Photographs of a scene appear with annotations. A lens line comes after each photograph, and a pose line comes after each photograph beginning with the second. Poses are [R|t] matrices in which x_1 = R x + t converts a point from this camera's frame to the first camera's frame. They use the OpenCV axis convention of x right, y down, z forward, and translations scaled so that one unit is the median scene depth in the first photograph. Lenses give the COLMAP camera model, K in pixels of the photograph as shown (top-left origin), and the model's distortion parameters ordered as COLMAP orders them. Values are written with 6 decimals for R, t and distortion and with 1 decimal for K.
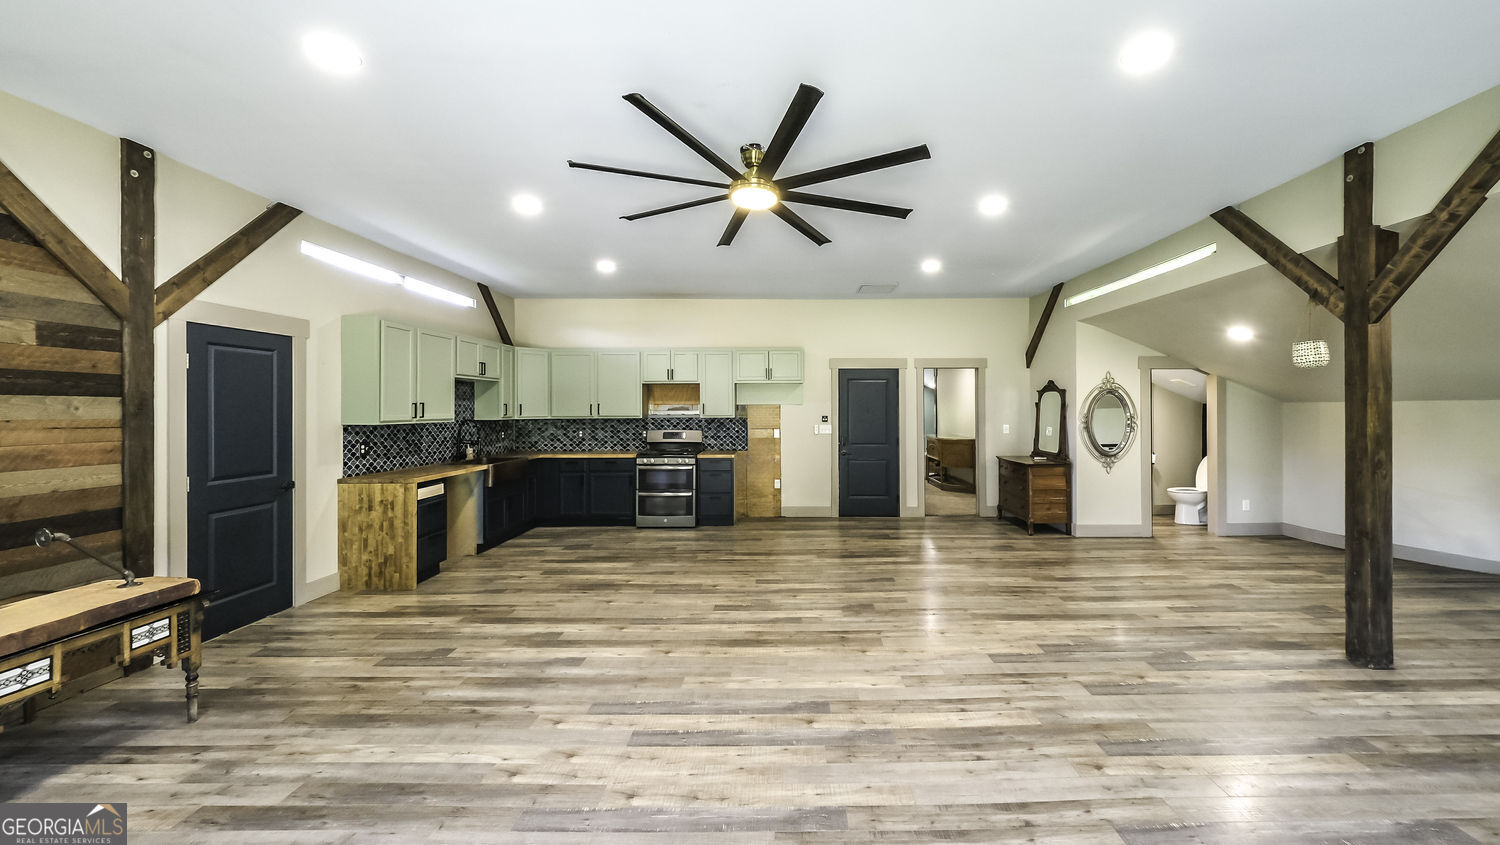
lens RADIAL K [[567.6, 0, 752.9], [0, 567.6, 411.1], [0, 0, 1]] dist [-0.001800, -0.000115]
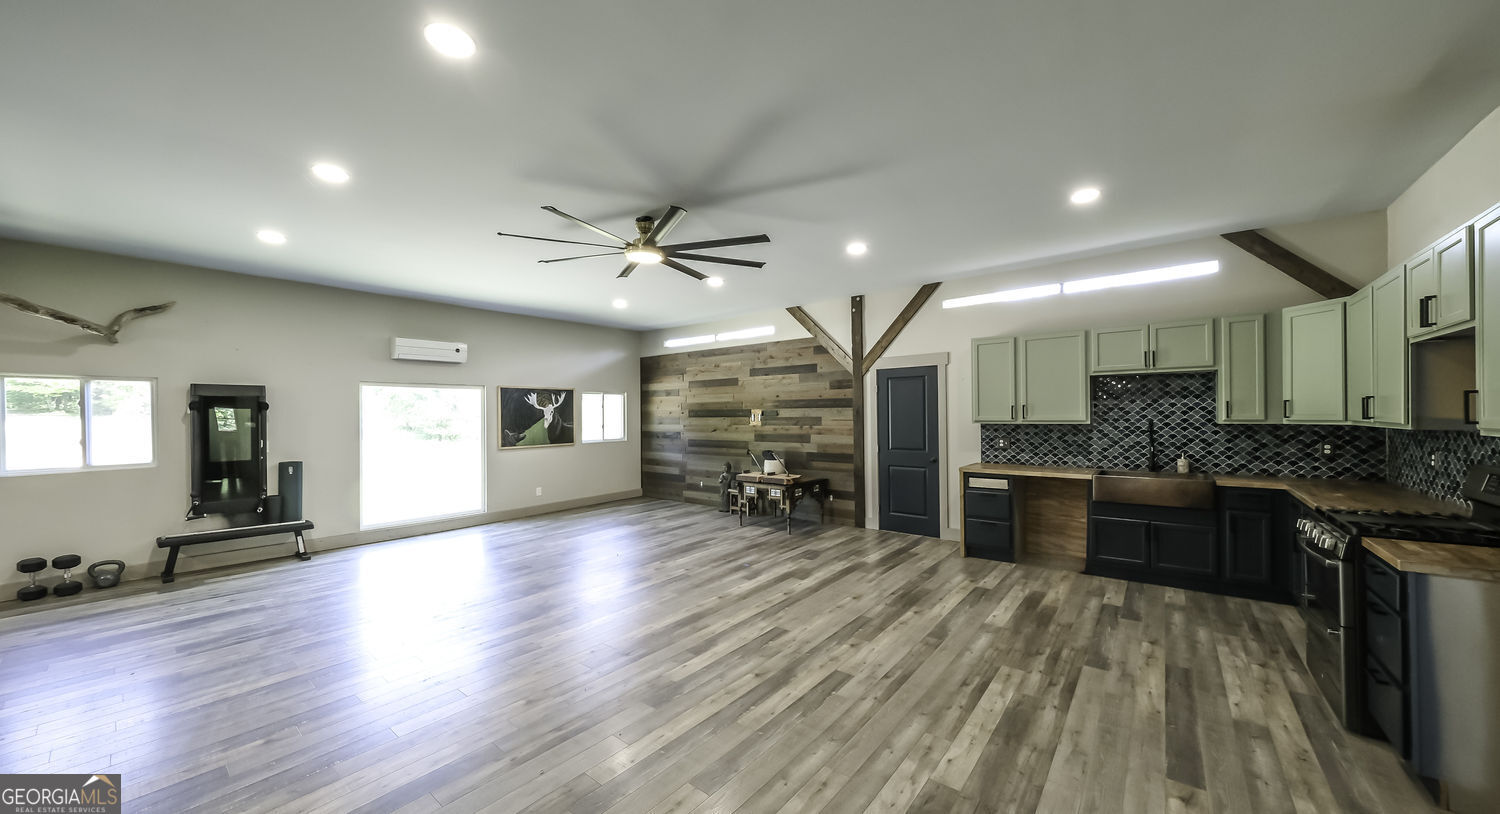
lens RADIAL K [[537.5, 0, 786.9], [0, 537.5, 412.8], [0, 0, 1]] dist [0.000056, 0.000009]
pose [[-0.569665, 0.007170, -0.821846, 0.645359], [0.008572, 0.999959, 0.002782, -0.007887], [0.821832, -0.005461, -0.569703, 1.504558]]
